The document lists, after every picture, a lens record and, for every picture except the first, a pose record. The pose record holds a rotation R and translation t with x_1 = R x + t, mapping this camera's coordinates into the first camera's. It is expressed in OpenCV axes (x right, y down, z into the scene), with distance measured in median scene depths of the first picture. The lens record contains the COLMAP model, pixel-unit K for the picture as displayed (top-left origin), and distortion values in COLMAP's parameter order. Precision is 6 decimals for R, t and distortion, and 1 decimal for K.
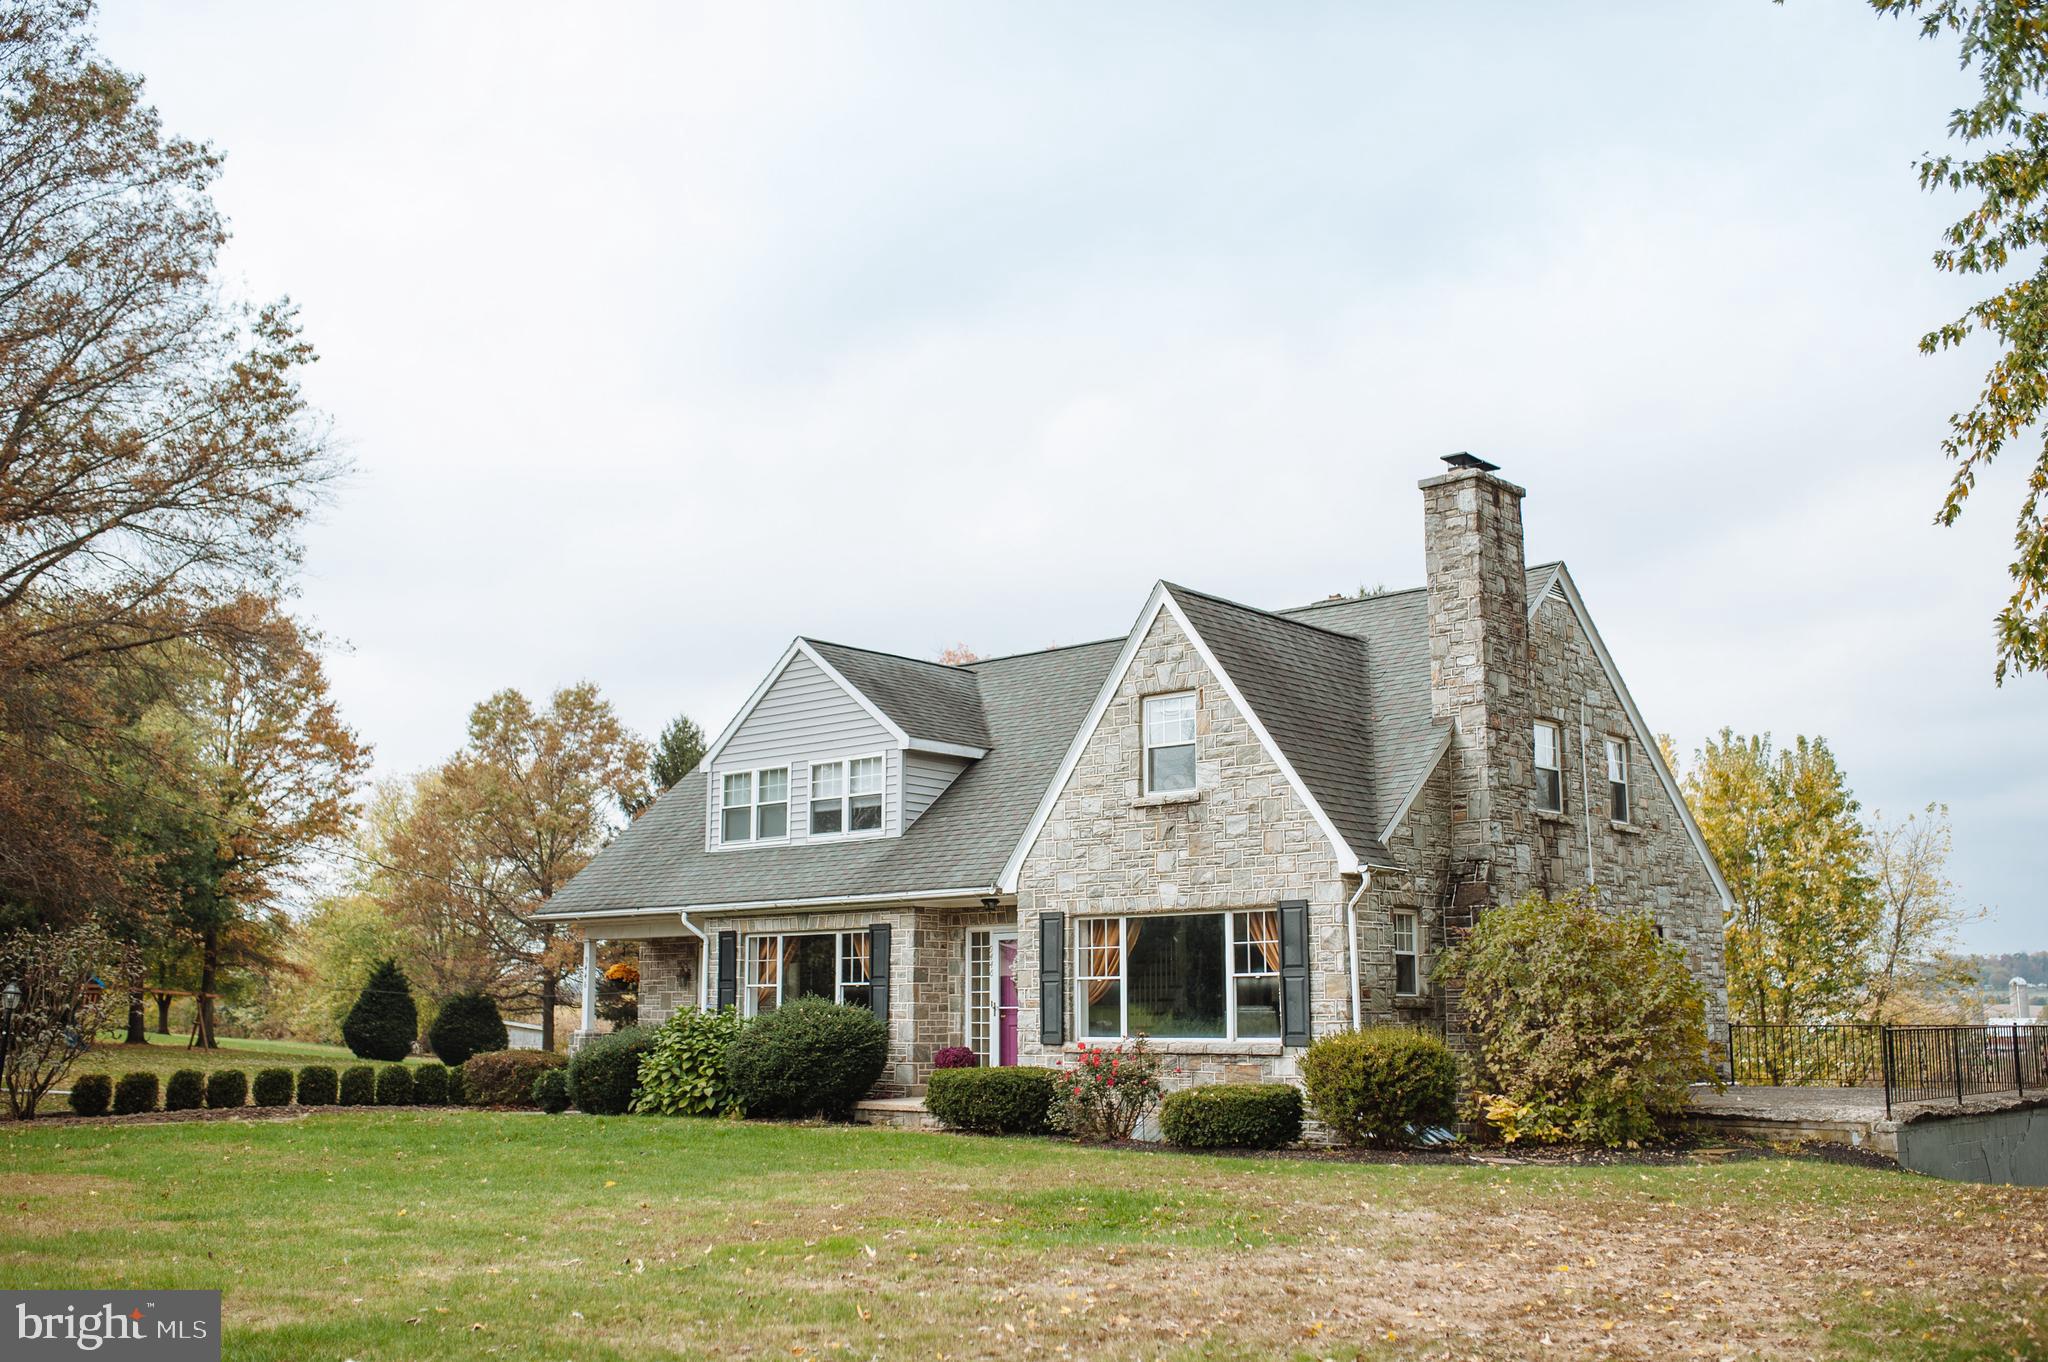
lens RADIAL K [[1948.1, 0, 1028.6], [0, 1948.1, 688.6], [0, 0, 1]] dist [-0.039006, 0.000000]
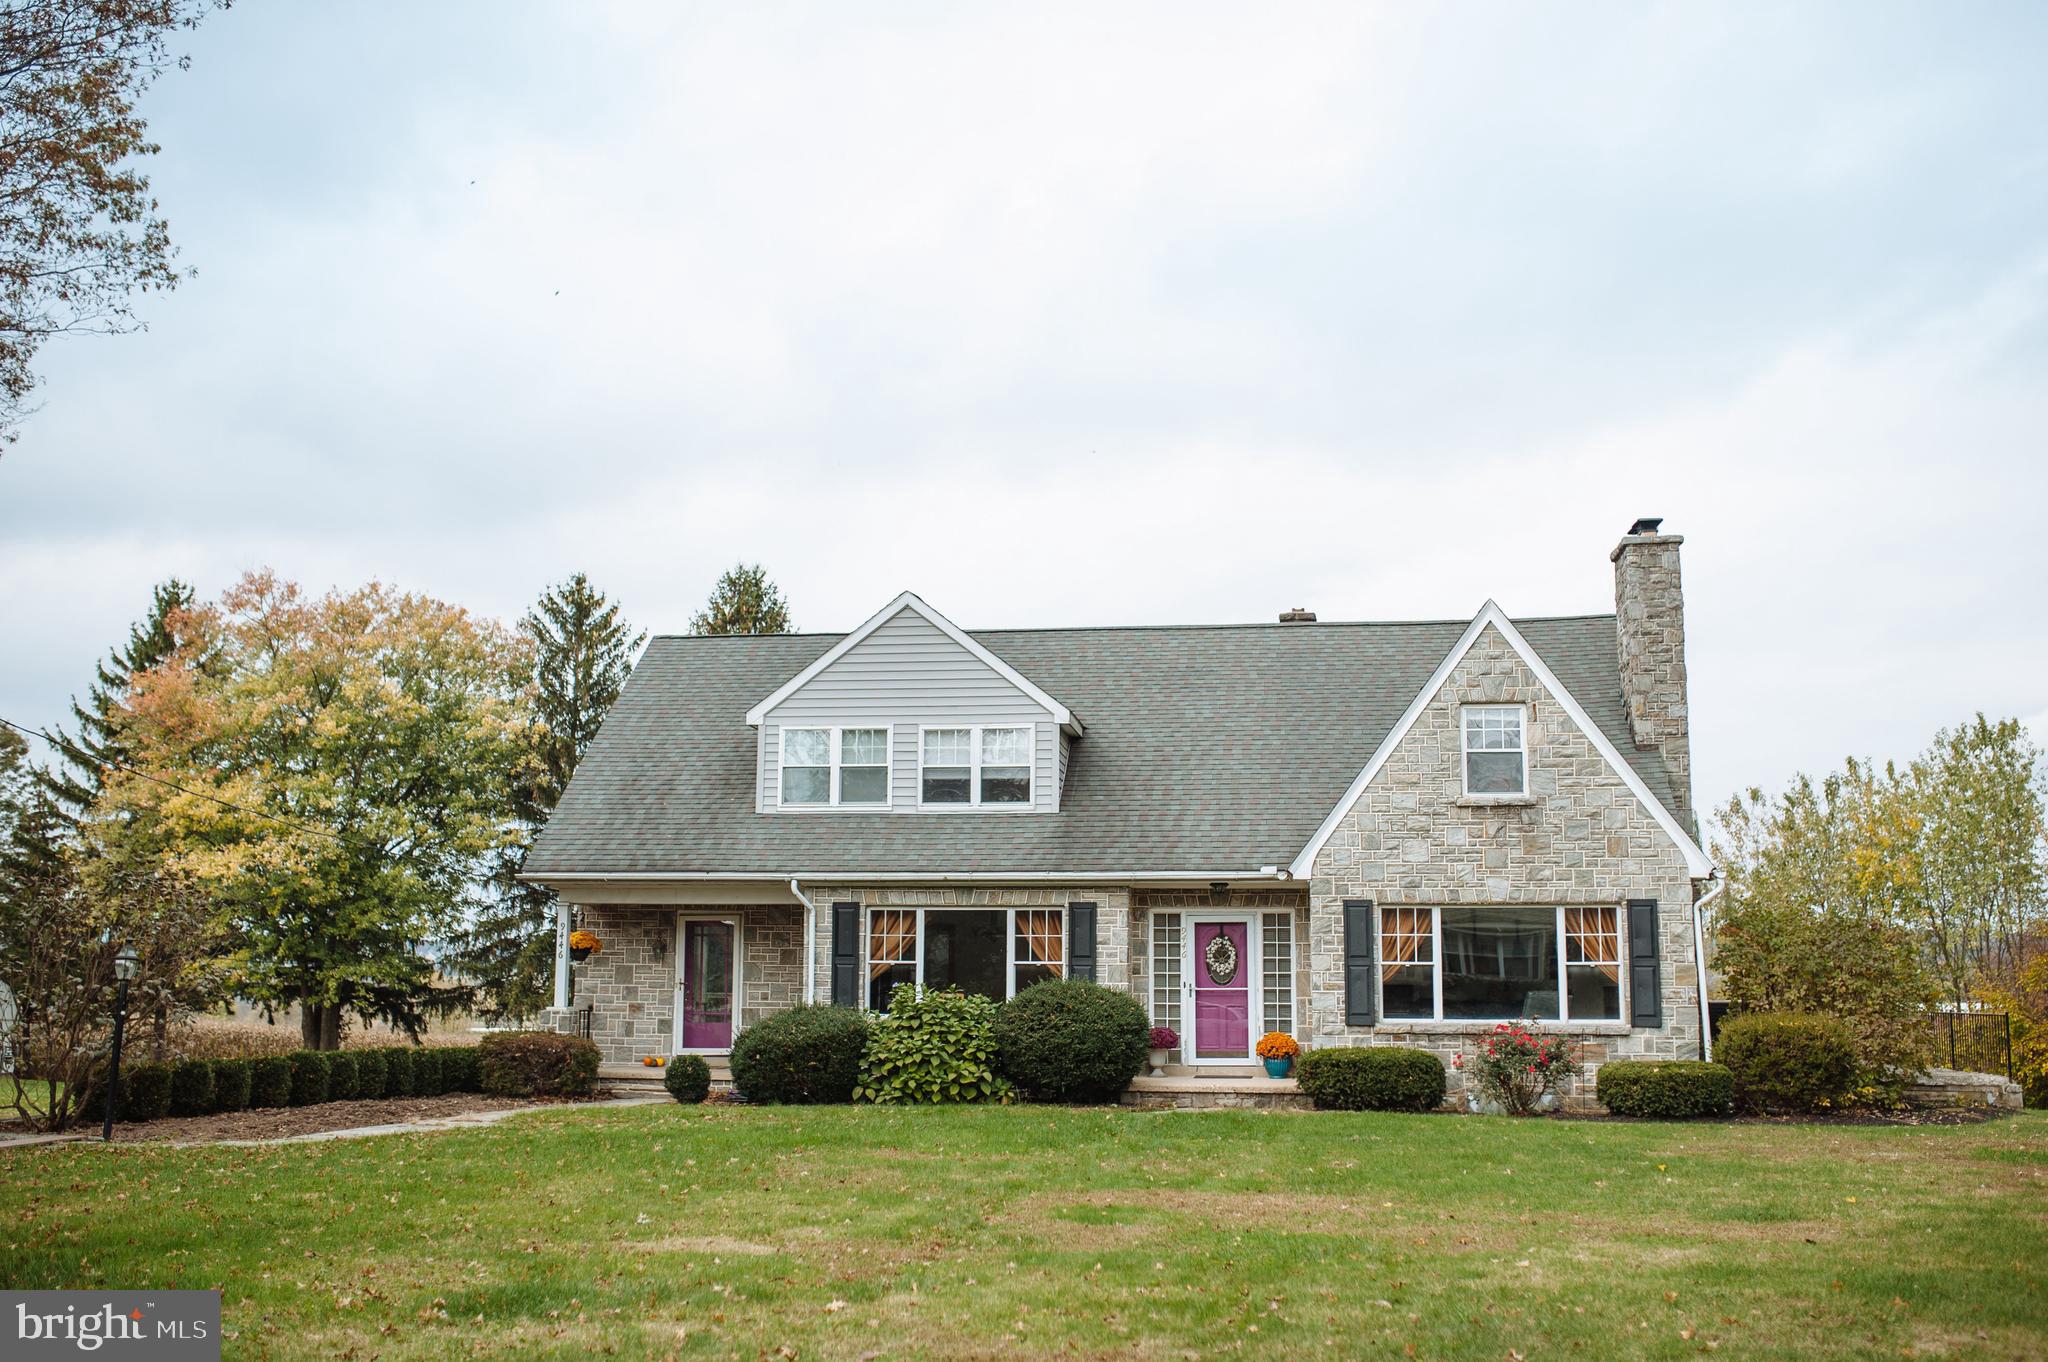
lens RADIAL K [[1948.1, 0, 1021.5], [0, 1948.1, 676.6], [0, 0, 1]] dist [-0.039006, 0.000000]
pose [[0.838097, 0.096153, 0.536981, -0.691731], [-0.100068, 0.994739, -0.021938, 0.035569], [-0.536265, -0.035348, 0.843309, 0.213004]]
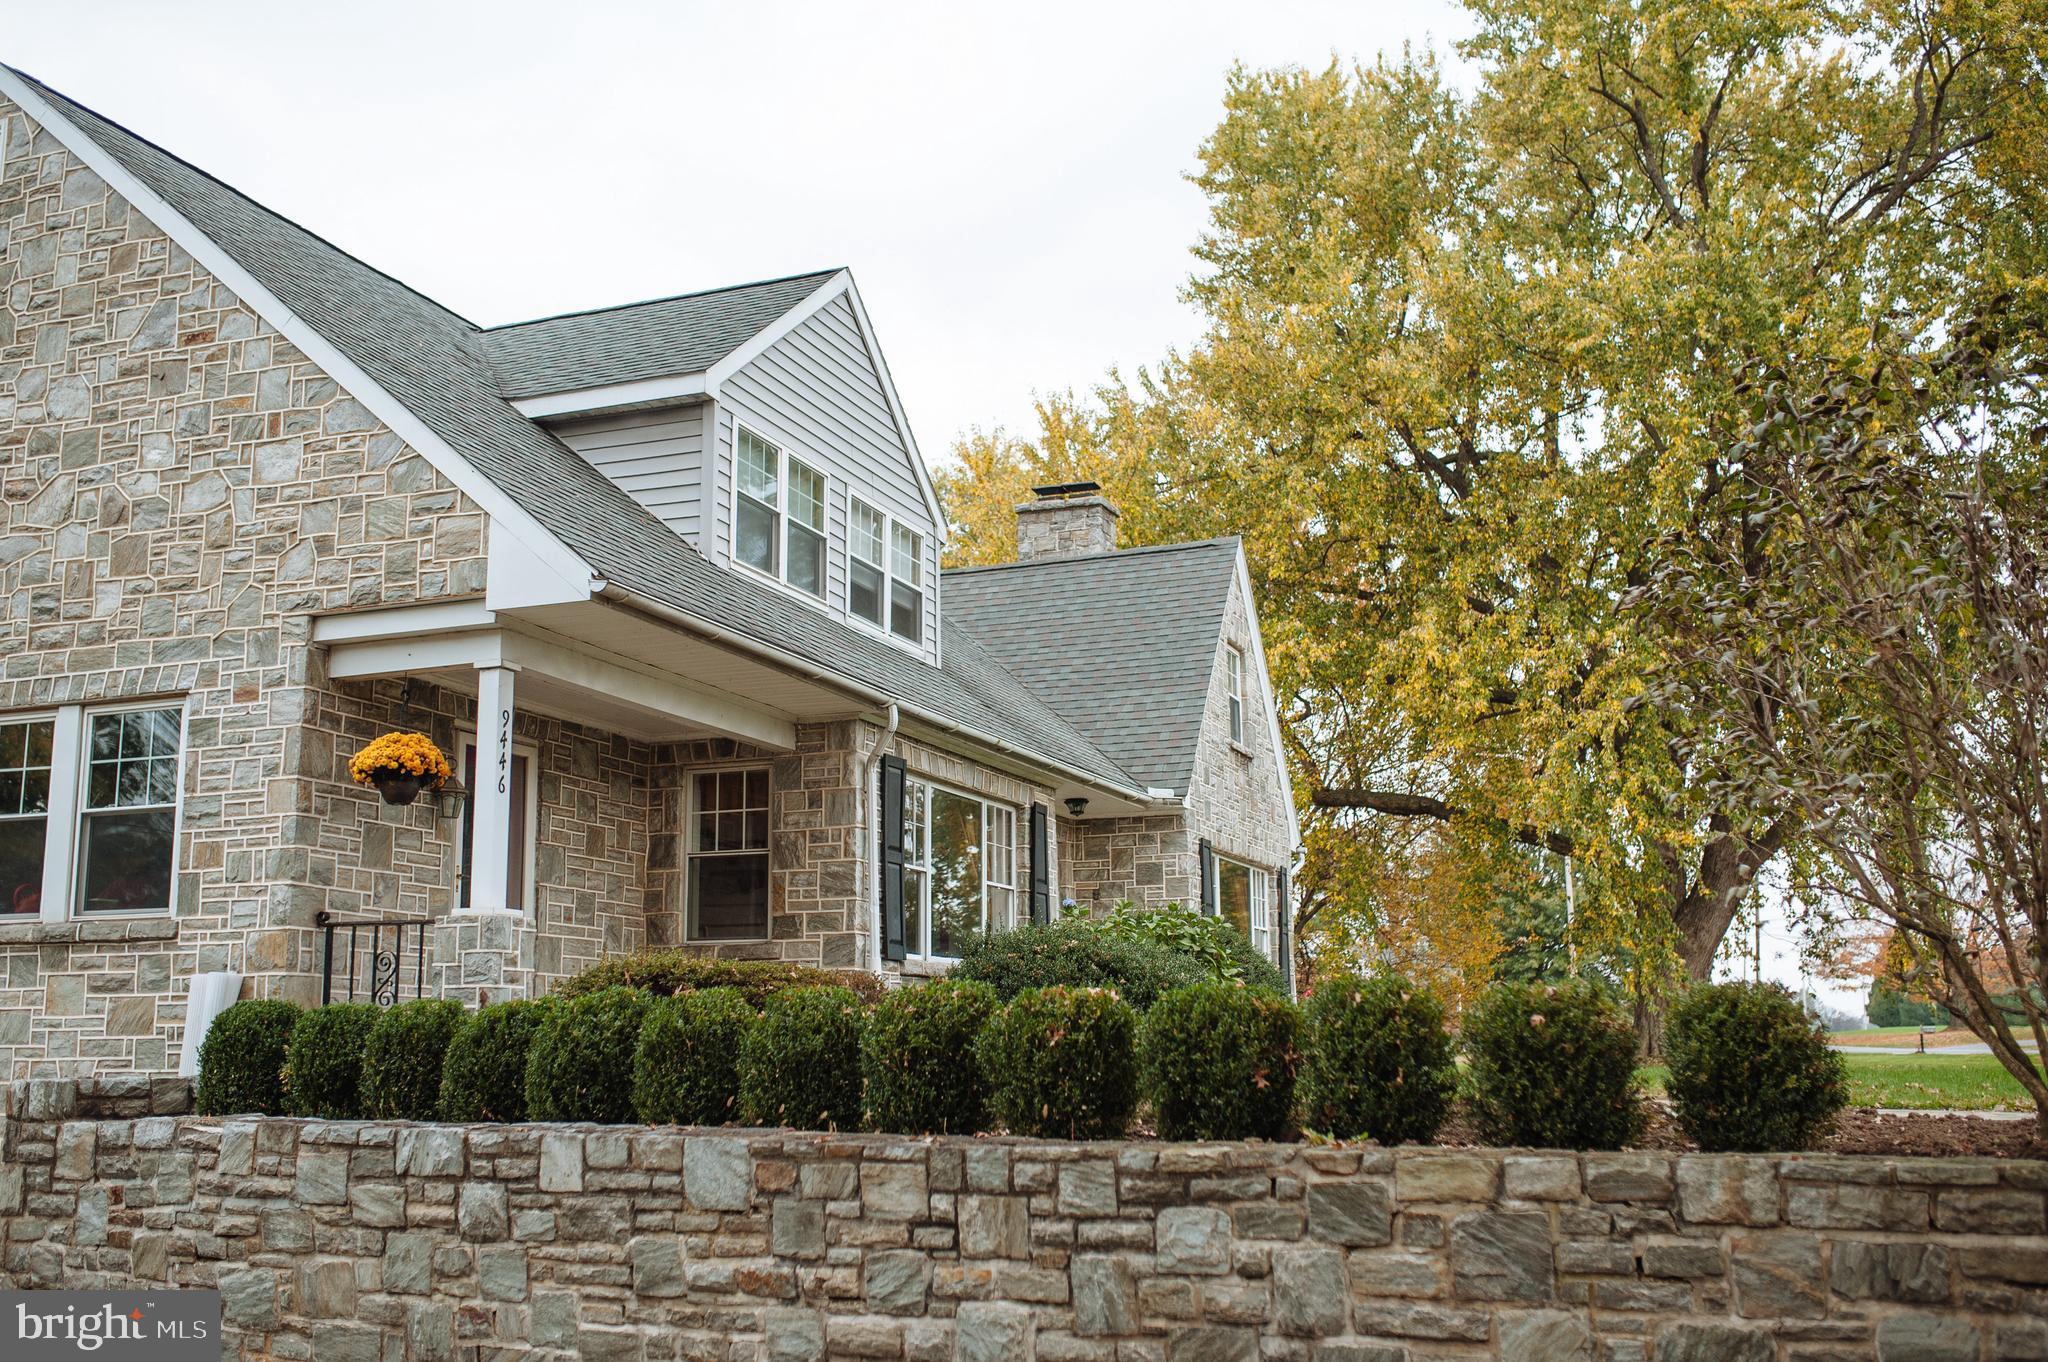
lens RADIAL K [[1948.1, 0, 1021.1], [0, 1948.1, 683.0], [0, 0, 1]] dist [-0.039006, 0.000000]
pose [[-0.351722, 0.171225, 0.920312, -0.775619], [-0.156533, 0.958529, -0.238159, 0.265021], [-0.922924, -0.227825, -0.310333, 1.333005]]
